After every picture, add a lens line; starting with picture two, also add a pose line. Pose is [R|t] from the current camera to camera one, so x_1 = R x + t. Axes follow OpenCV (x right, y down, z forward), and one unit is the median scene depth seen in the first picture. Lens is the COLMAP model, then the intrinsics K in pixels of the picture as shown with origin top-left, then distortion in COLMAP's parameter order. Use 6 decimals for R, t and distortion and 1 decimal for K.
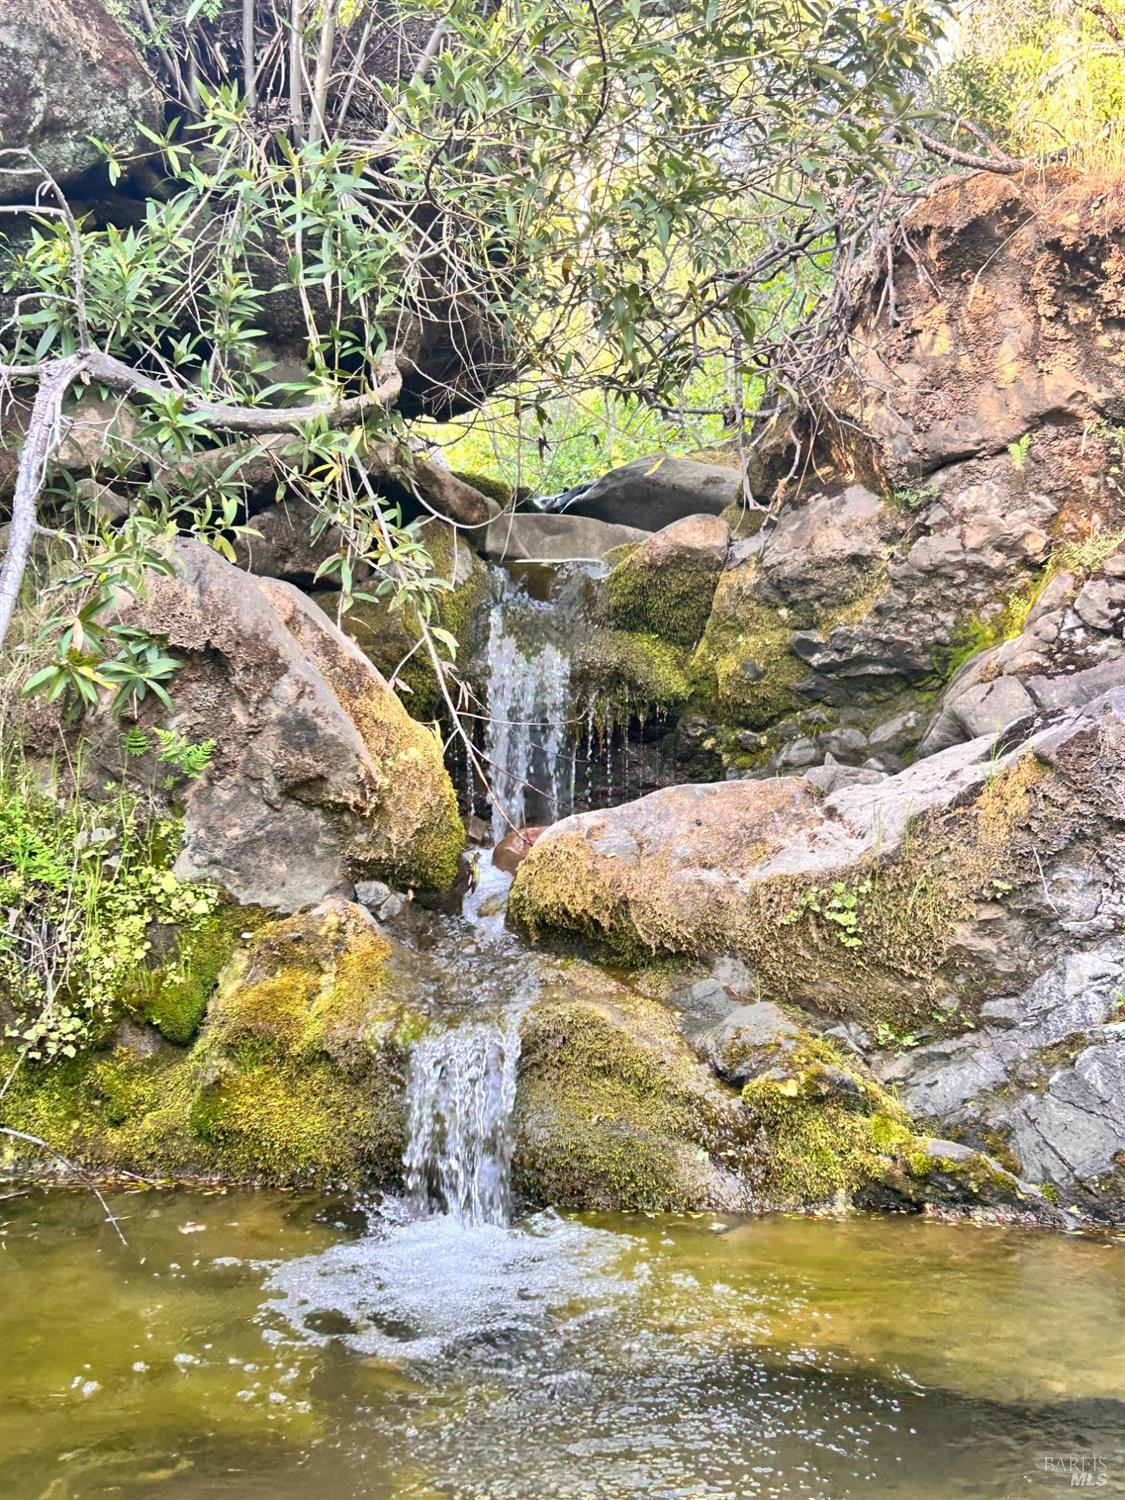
lens RADIAL K [[1780.2, 0, 562.5], [0, 1780.2, 750.0], [0, 0, 1]] dist [0.201231, -0.642285]
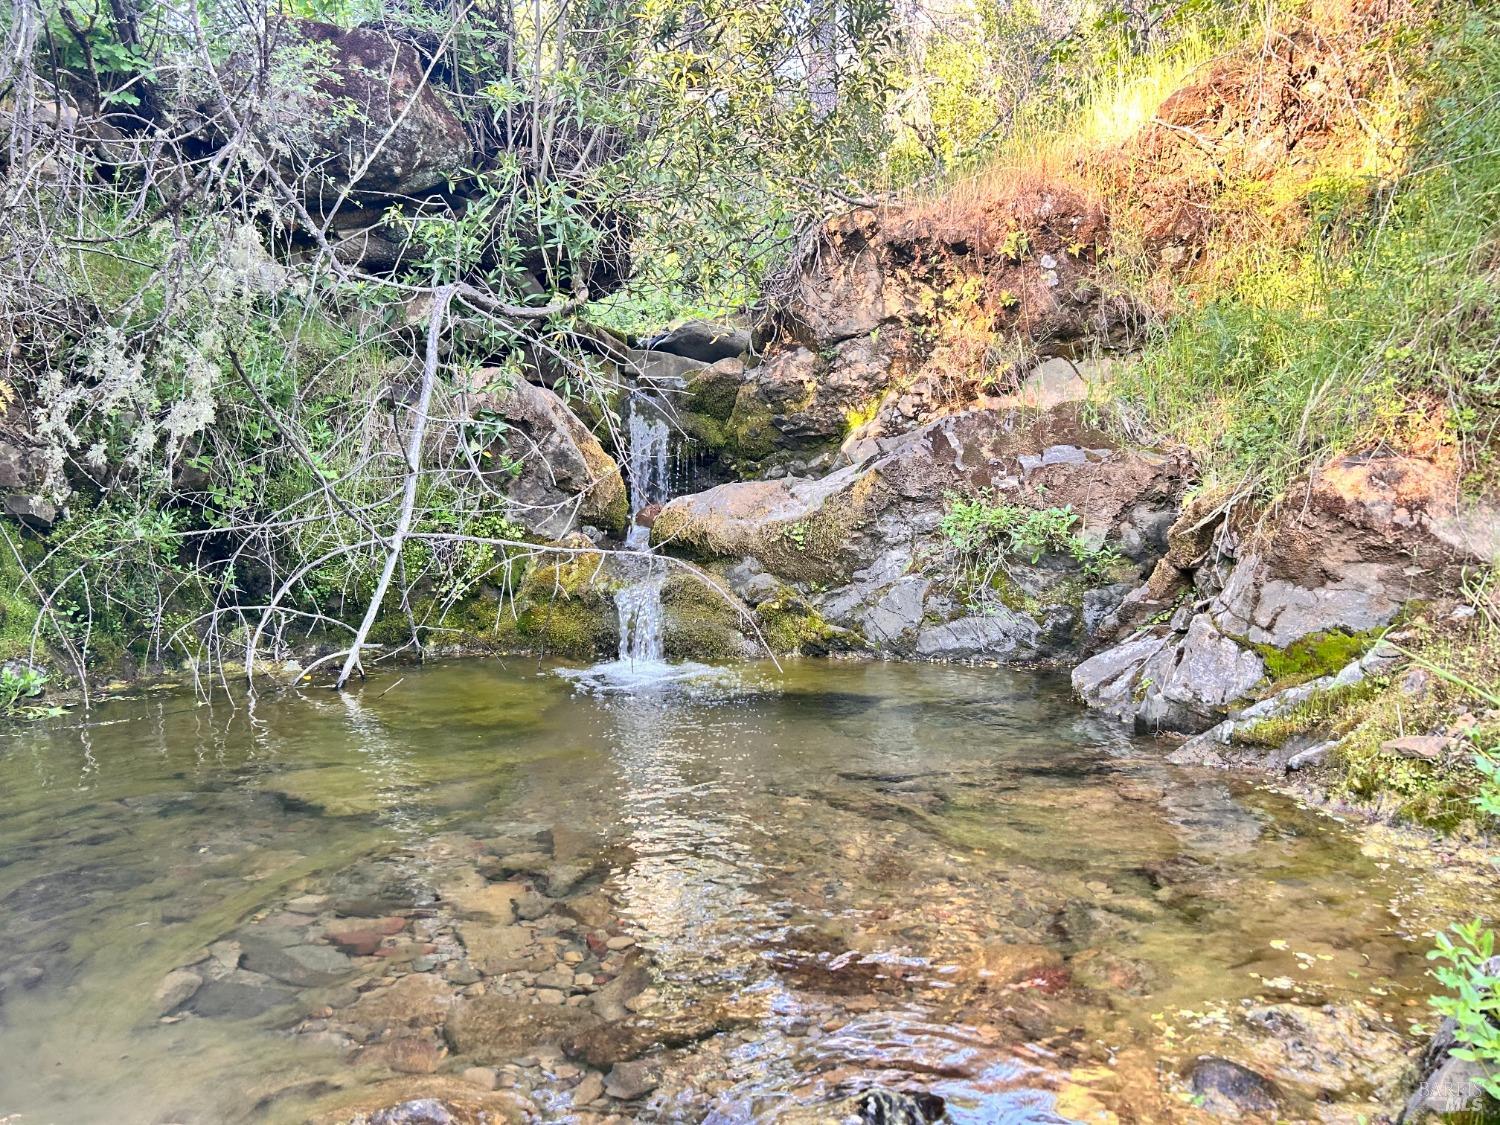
lens RADIAL K [[1163.2, 0, 757.7], [0, 1163.2, 536.6], [0, 0, 1]] dist [0.198472, -0.461914]
pose [[0.991189, 0.000768, 0.132456, -0.095125], [-0.007239, 0.998803, 0.048379, 0.015519], [-0.132261, -0.048912, 0.990007, -0.494686]]
